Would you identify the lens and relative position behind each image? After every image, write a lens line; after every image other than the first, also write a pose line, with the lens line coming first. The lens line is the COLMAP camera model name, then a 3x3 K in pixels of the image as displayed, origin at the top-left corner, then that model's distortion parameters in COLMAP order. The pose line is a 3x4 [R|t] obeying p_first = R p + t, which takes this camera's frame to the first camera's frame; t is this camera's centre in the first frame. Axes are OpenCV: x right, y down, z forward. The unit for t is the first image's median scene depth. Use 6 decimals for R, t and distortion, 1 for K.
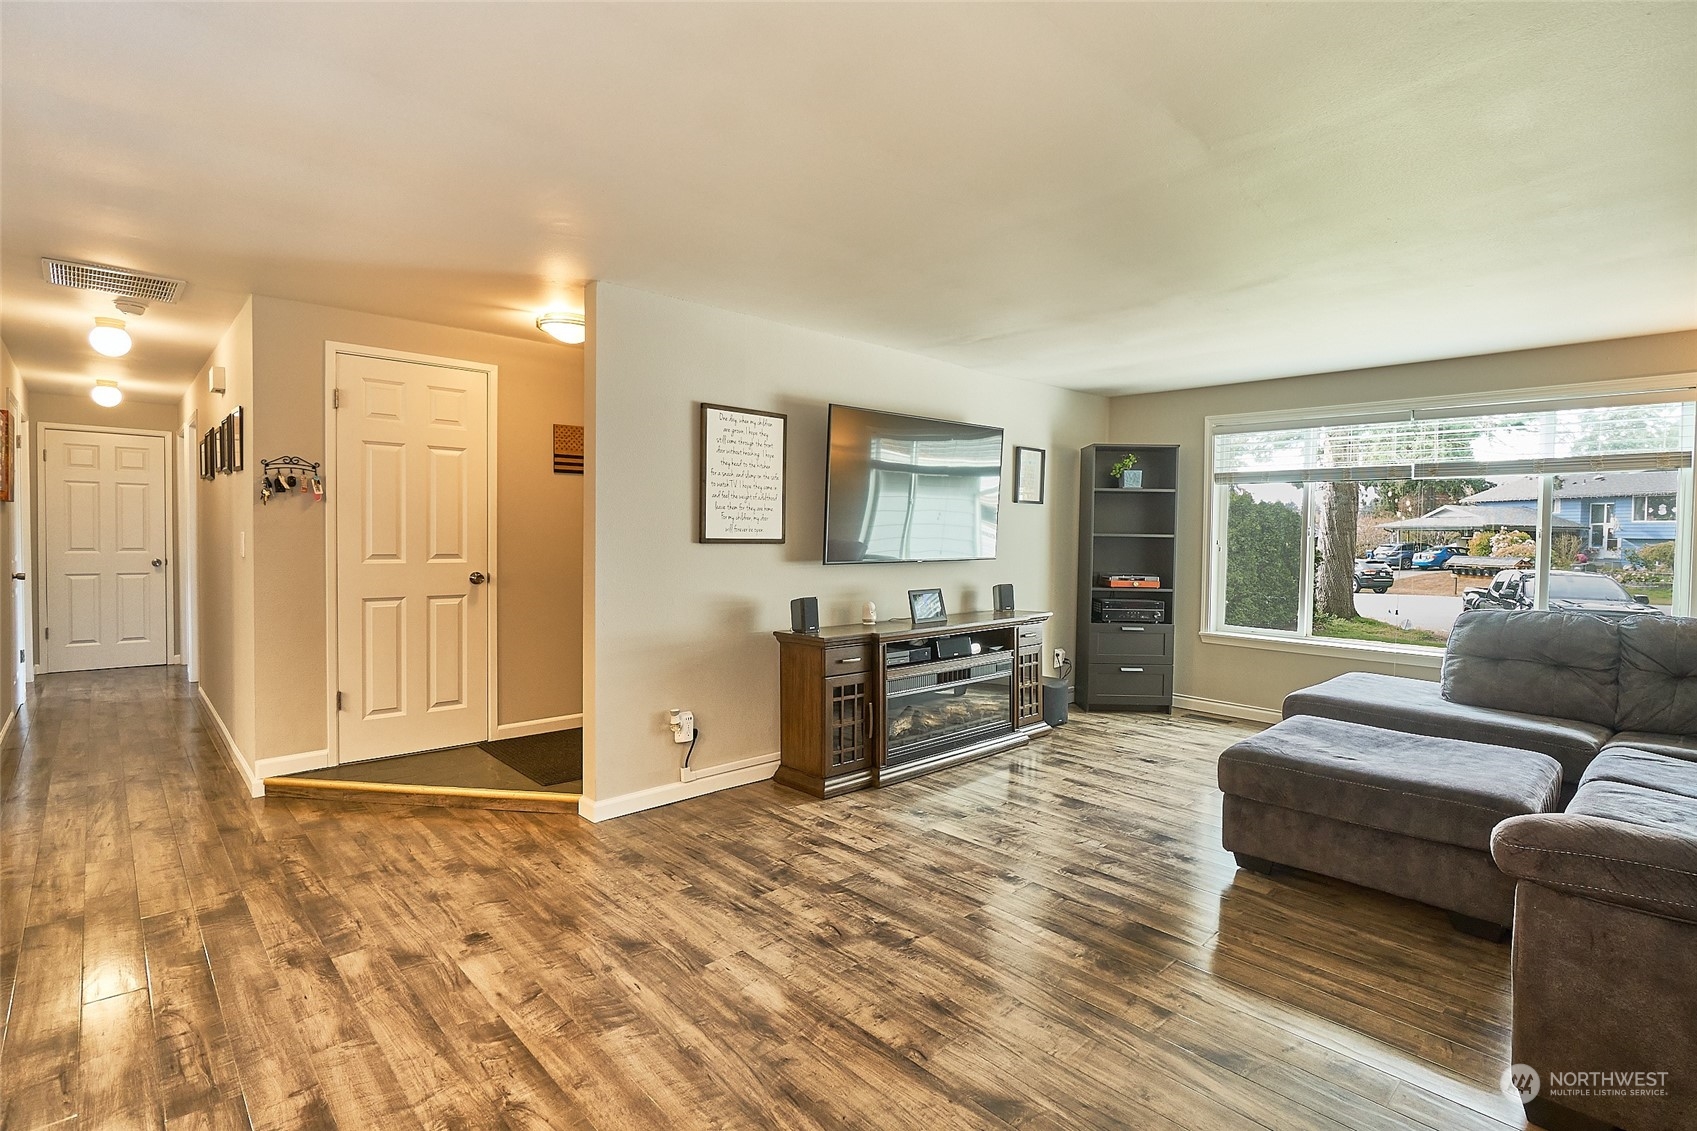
lens RADIAL K [[804.0, 0, 848.8], [0, 804.0, 557.2], [0, 0, 1]] dist [-0.009468, 0.000042]
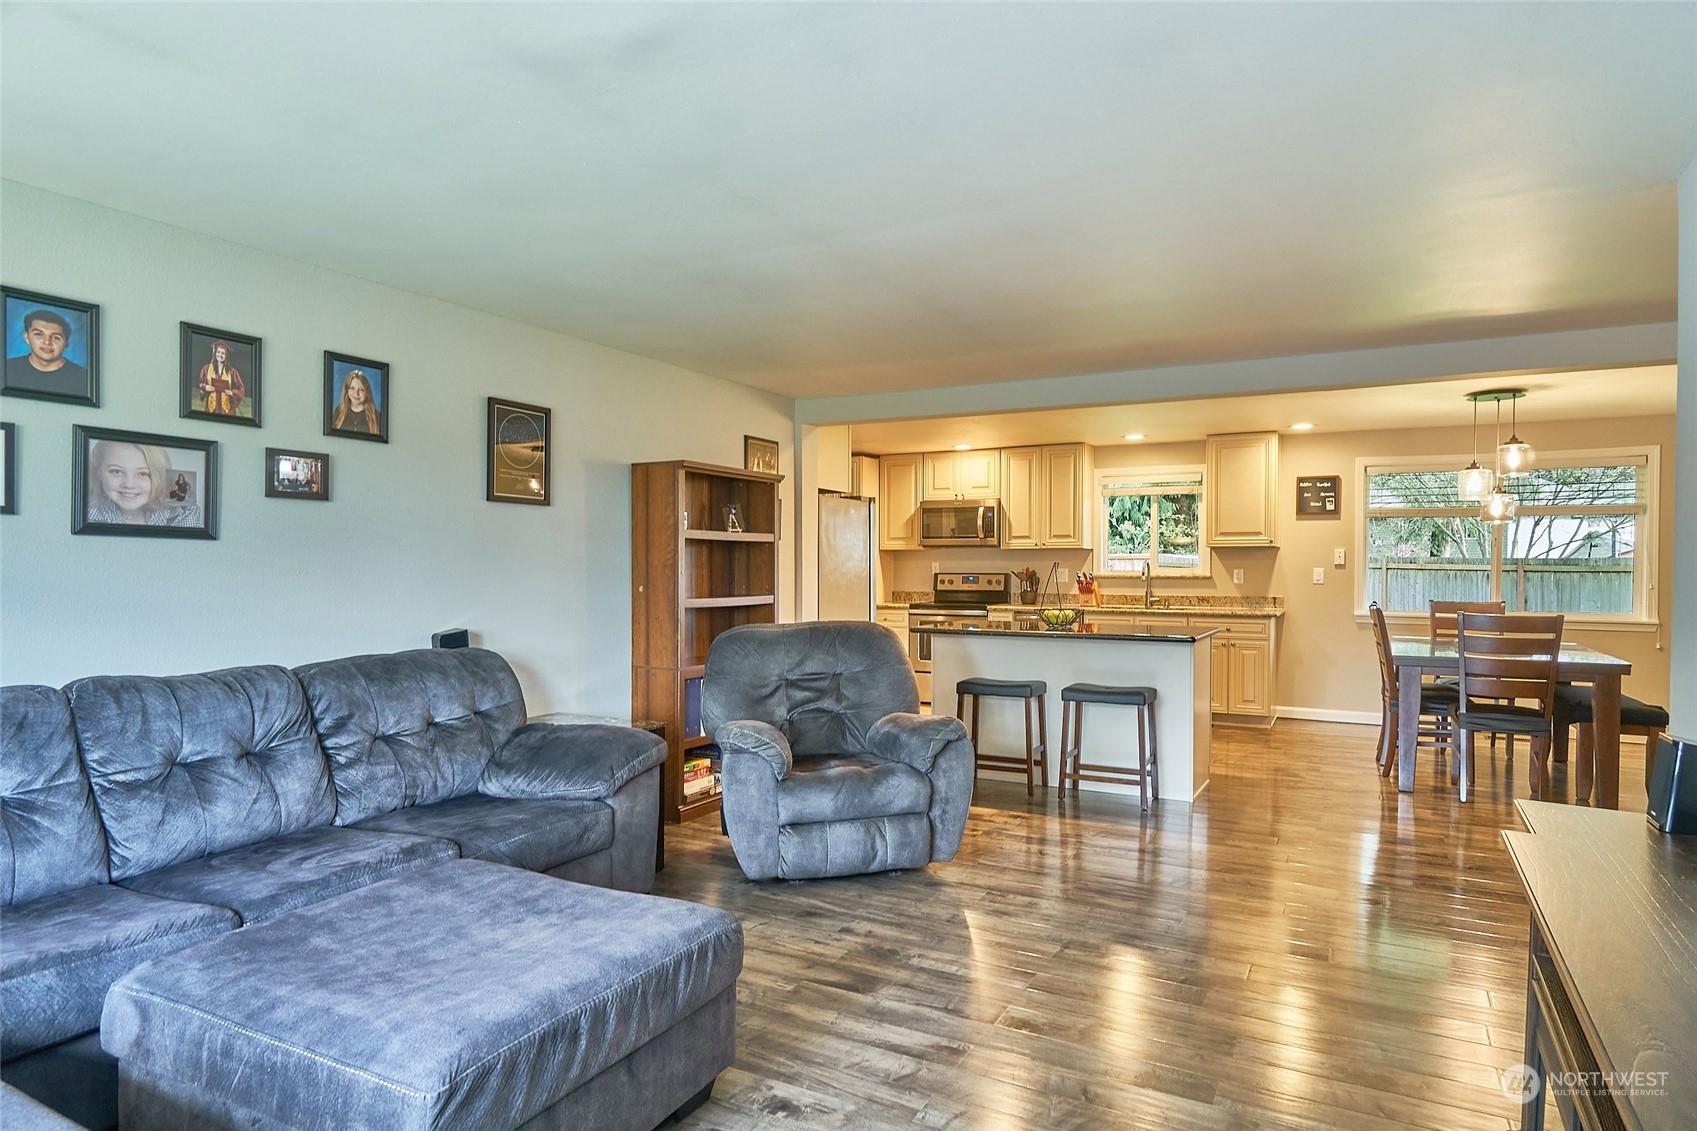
lens RADIAL K [[974.1, 0, 848.5], [0, 974.1, 565.5], [0, 0, 1]] dist [0.004322, 0.001866]
pose [[-0.947867, -0.018592, -0.318125, 0.759515], [-0.027869, 0.999308, 0.024635, -0.052298], [0.317447, 0.032217, -0.947729, 2.089941]]
